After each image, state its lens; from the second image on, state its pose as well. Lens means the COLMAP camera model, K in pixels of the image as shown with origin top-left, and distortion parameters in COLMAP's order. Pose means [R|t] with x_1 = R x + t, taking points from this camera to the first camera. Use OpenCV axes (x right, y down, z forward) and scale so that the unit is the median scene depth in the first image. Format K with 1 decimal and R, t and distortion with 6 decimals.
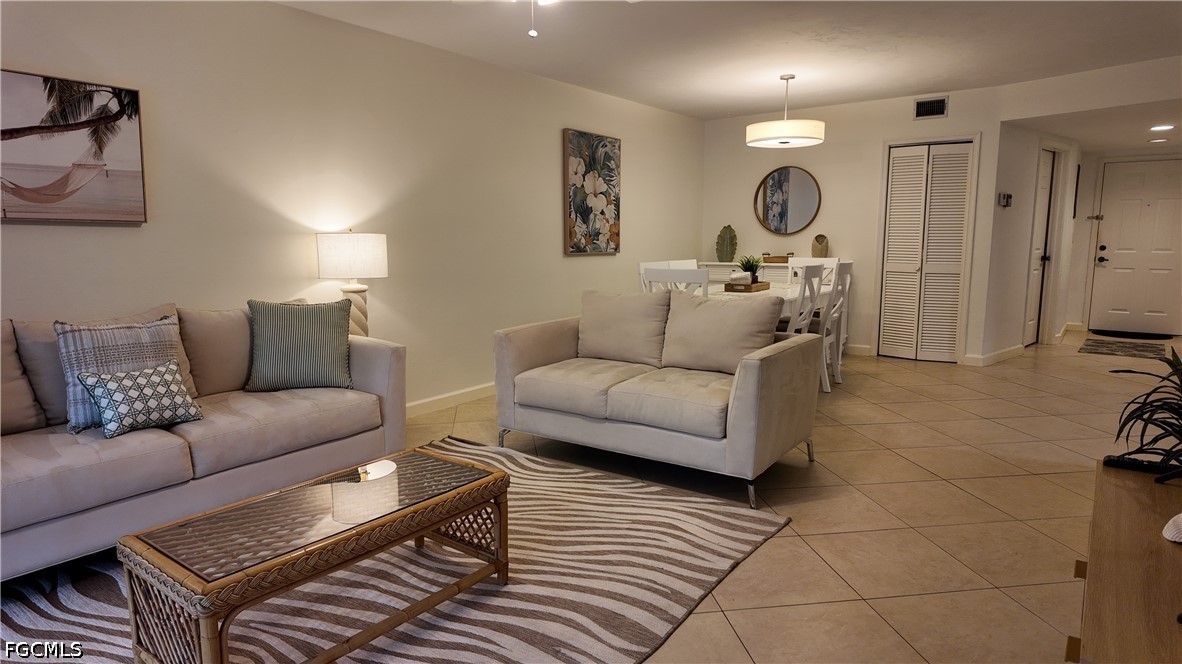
lens RADIAL K [[687.9, 0, 591.0], [0, 687.9, 332.0], [0, 0, 1]] dist [0.071624, -0.061782]
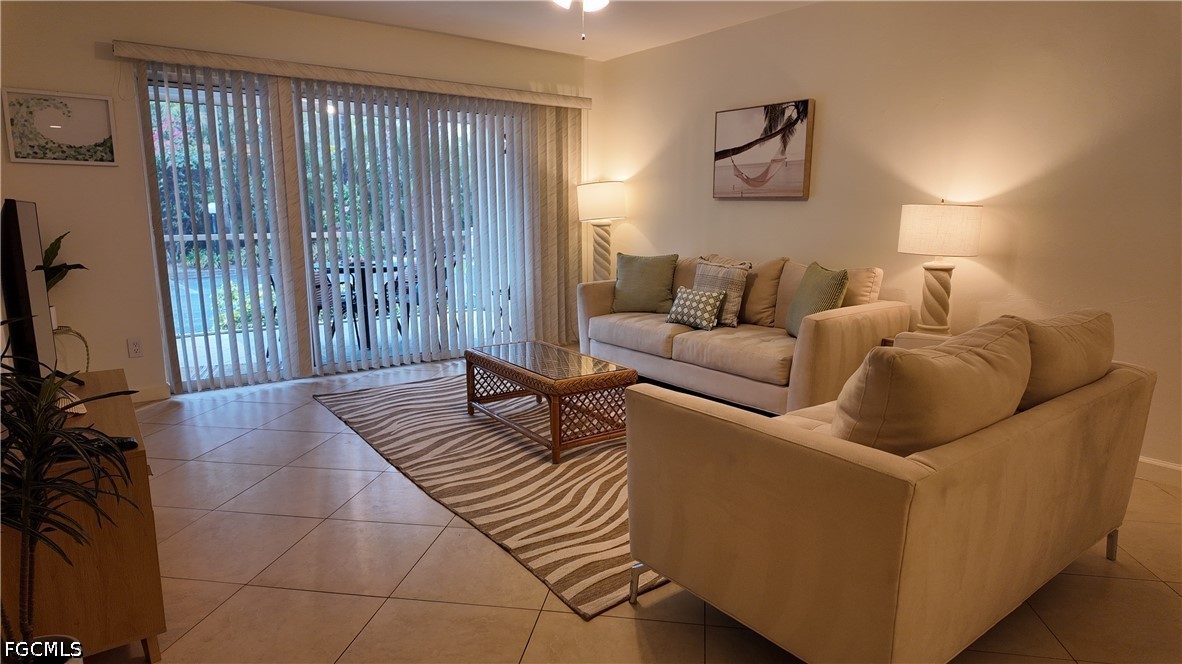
lens RADIAL K [[694.7, 0, 591.0], [0, 694.7, 332.0], [0, 0, 1]] dist [0.117643, -0.138575]
pose [[-0.313114, 0.166340, -0.935035, 0.918562], [-0.133713, 0.967014, 0.216805, -0.162912], [0.940255, 0.192911, -0.280544, 1.177687]]
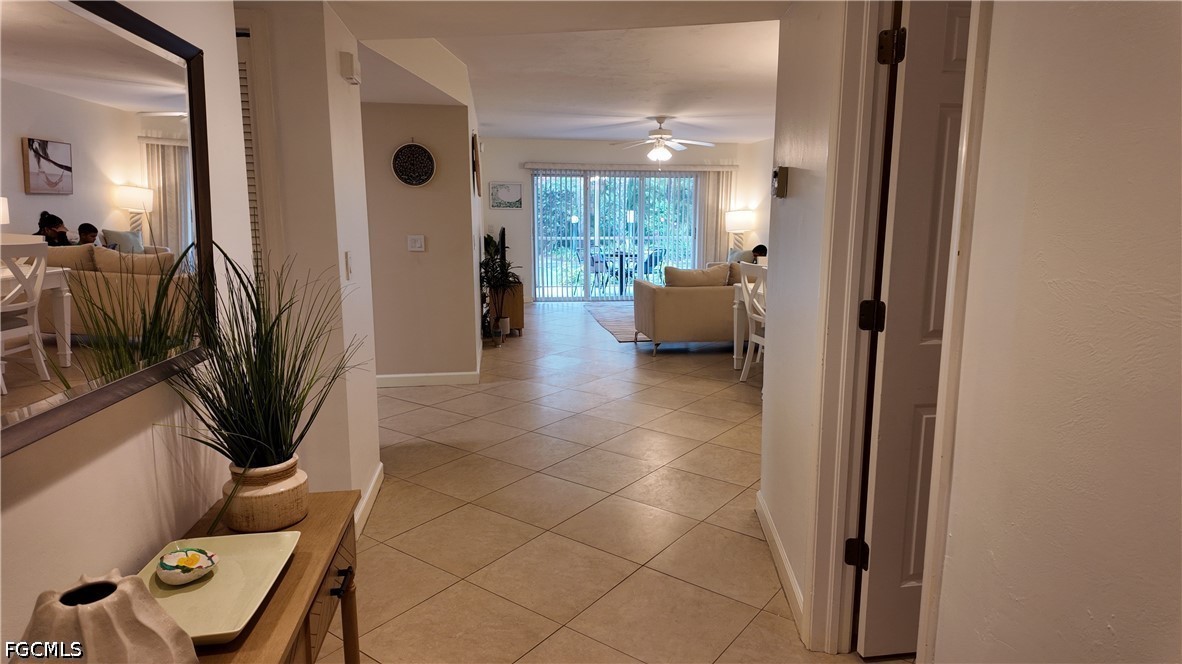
lens RADIAL K [[694.7, 0, 591.0], [0, 694.7, 332.0], [0, 0, 1]] dist [0.117643, -0.138575]
pose [[-0.715435, 0.111487, -0.689727, 2.179699], [-0.105313, 0.958701, 0.264201, -0.434354], [0.690697, 0.261656, -0.674147, 2.724385]]
